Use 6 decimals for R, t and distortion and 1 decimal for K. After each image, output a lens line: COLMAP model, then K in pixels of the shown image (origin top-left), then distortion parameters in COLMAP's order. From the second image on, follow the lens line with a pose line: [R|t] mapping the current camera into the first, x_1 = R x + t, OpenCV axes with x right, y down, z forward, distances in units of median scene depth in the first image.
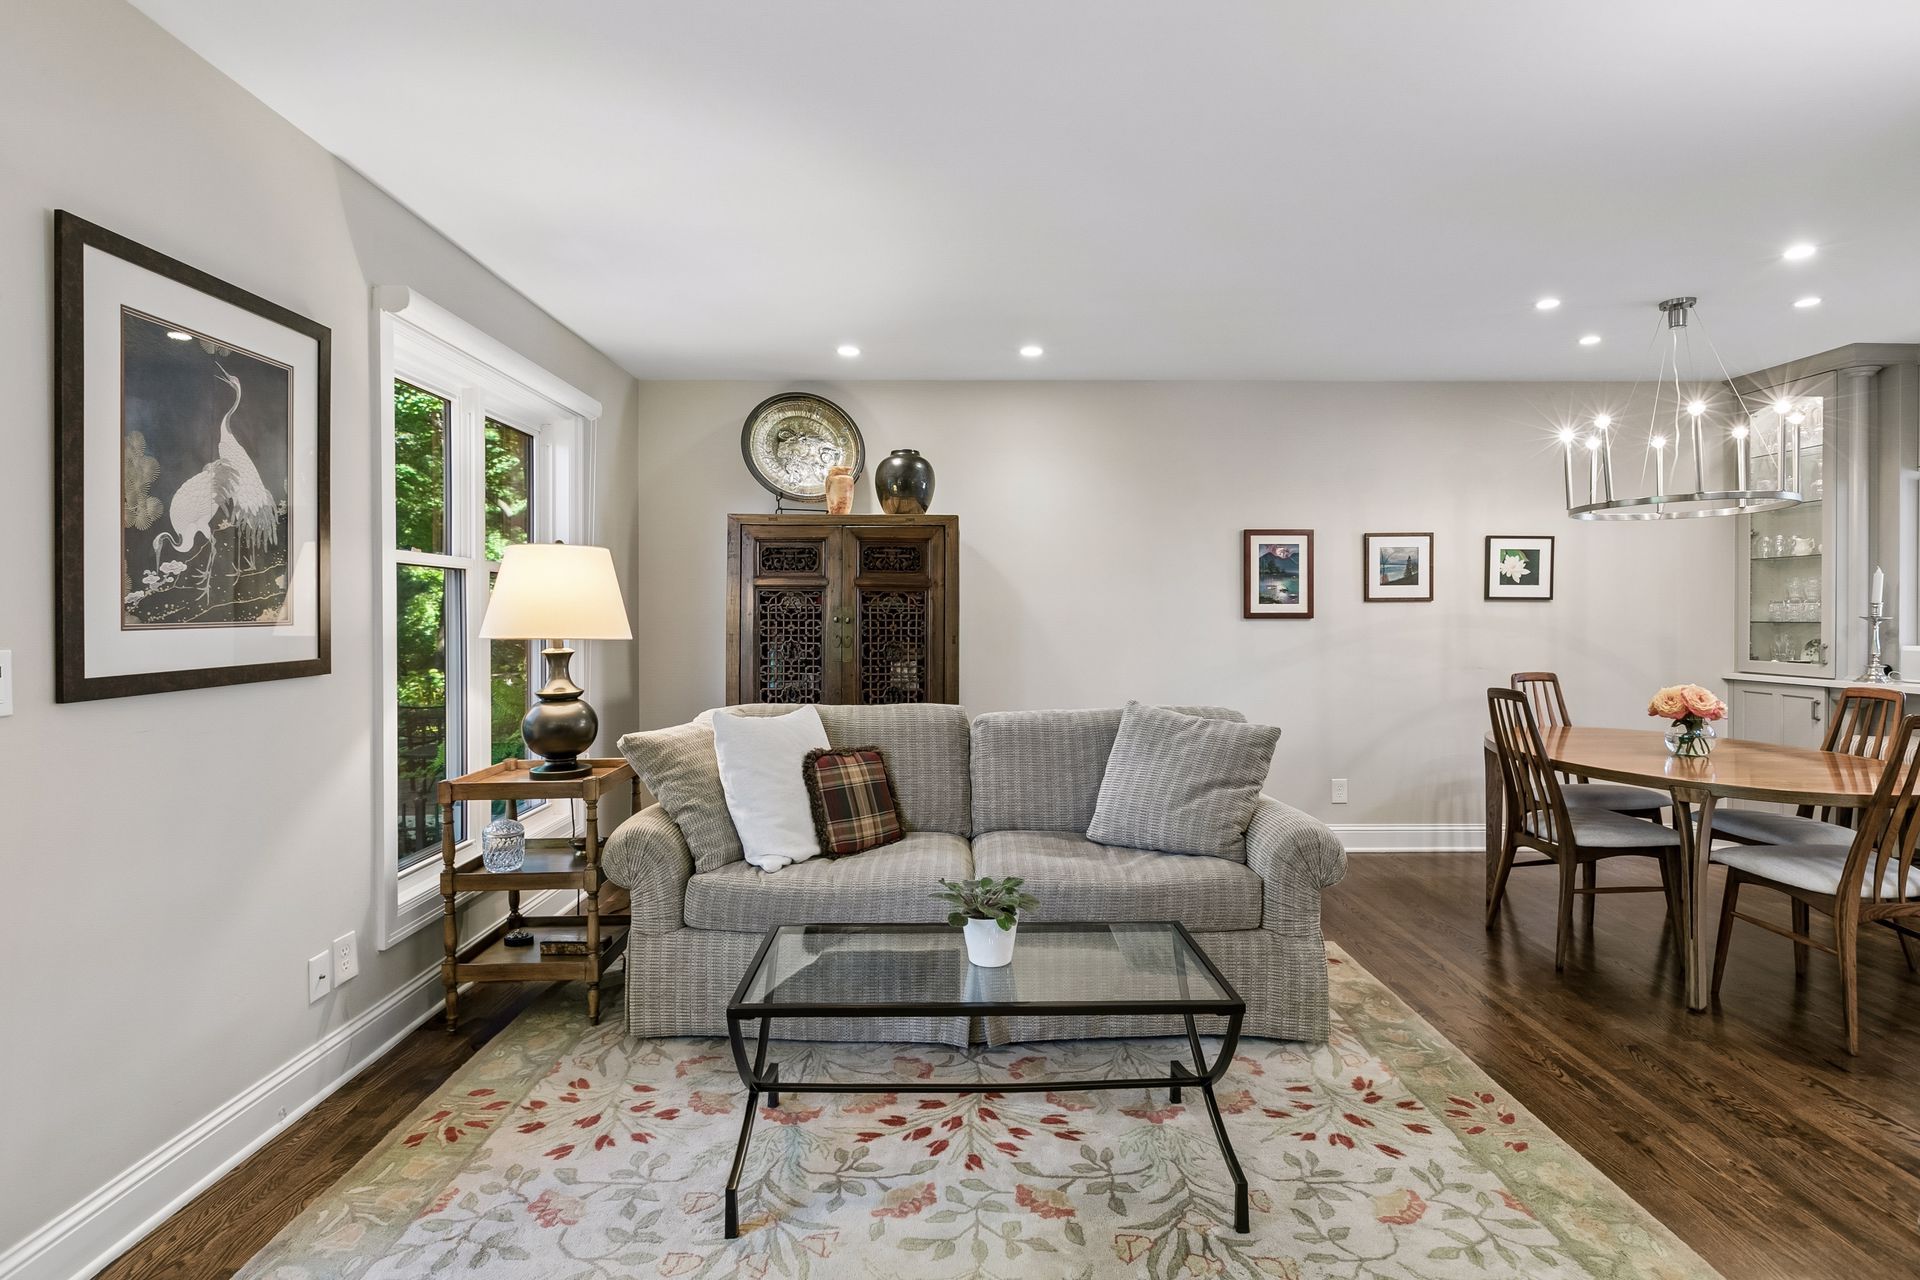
lens RADIAL K [[959.5, 0, 944.5], [0, 959.5, 614.3], [0, 0, 1]] dist [-0.005072, -0.000016]
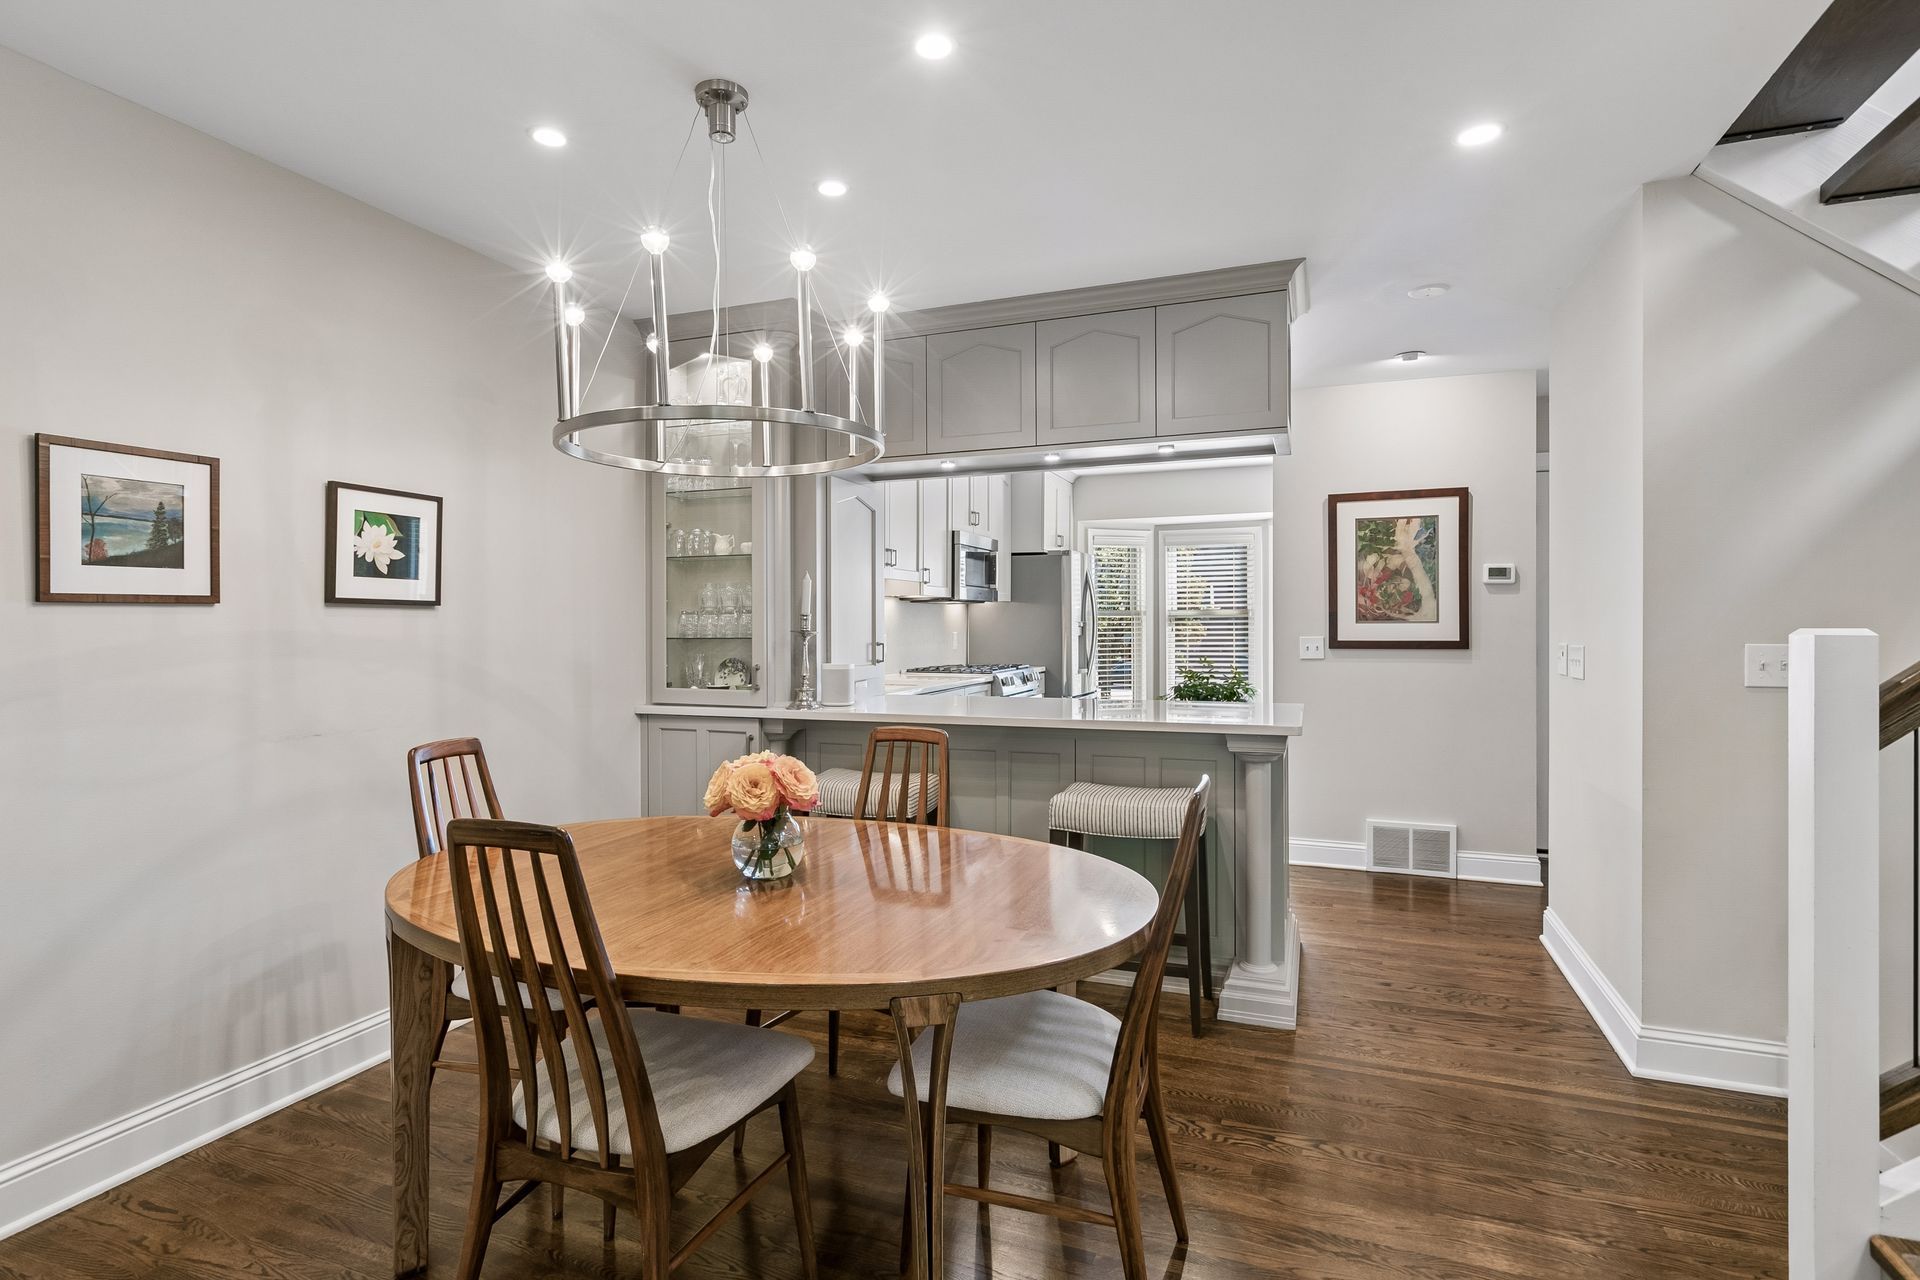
lens RADIAL K [[959.5, 0, 957.4], [0, 959.5, 627.2], [0, 0, 1]] dist [-0.005072, -0.000016]
pose [[0.373888, -0.003464, 0.927467, 0.210002], [0.006571, 0.999978, 0.001086, -0.000498], [-0.927451, 0.005689, 0.373902, 0.488982]]
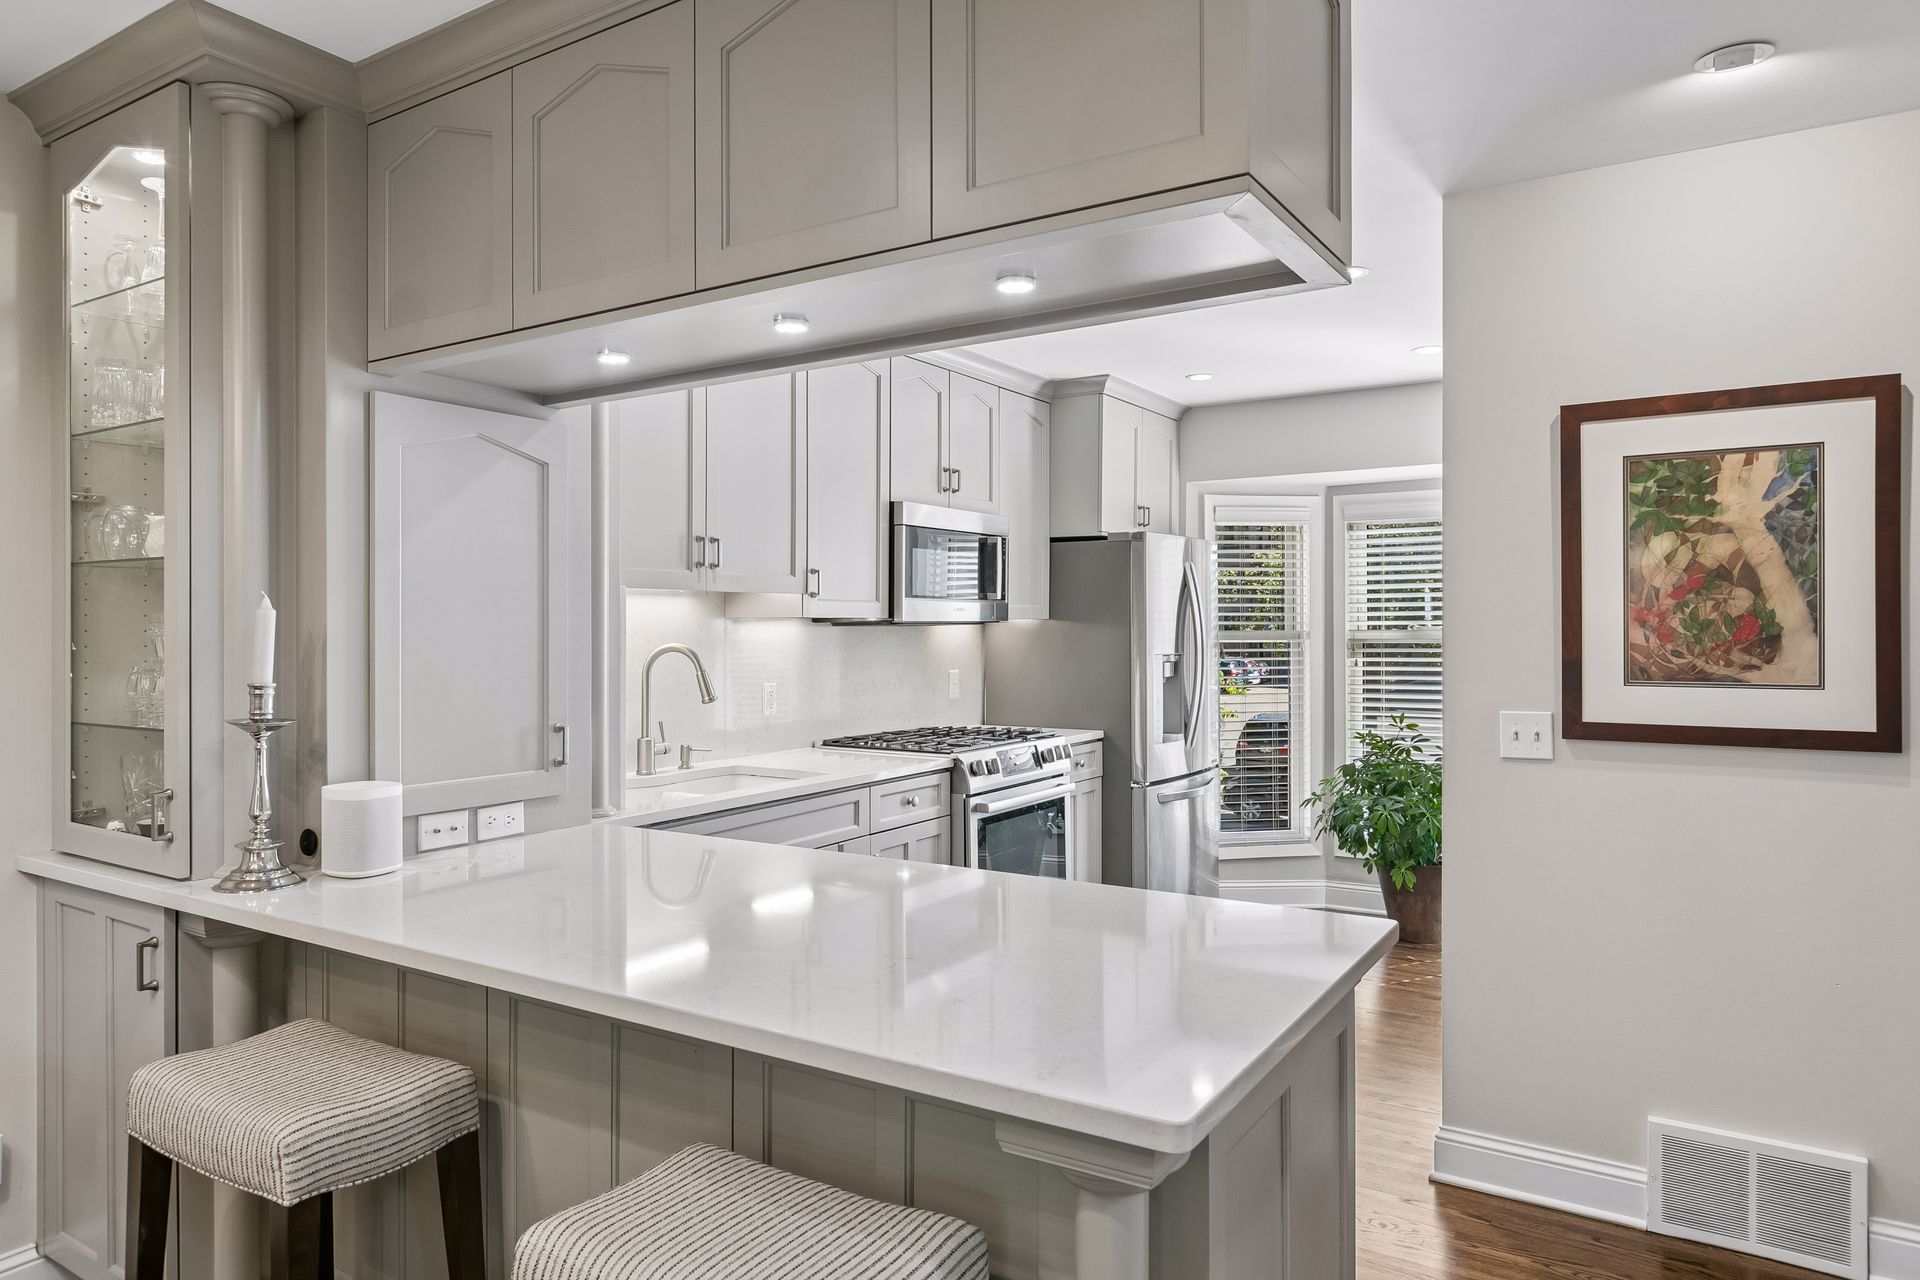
lens RADIAL K [[1209.4, 0, 952.3], [0, 1209.4, 629.2], [0, 0, 1]] dist [-0.003256, -0.002533]
pose [[0.555134, -0.003315, 0.831754, 0.629747], [0.005241, 0.999986, 0.000487, -0.029004], [-0.831744, 0.004089, 0.555144, 0.424930]]
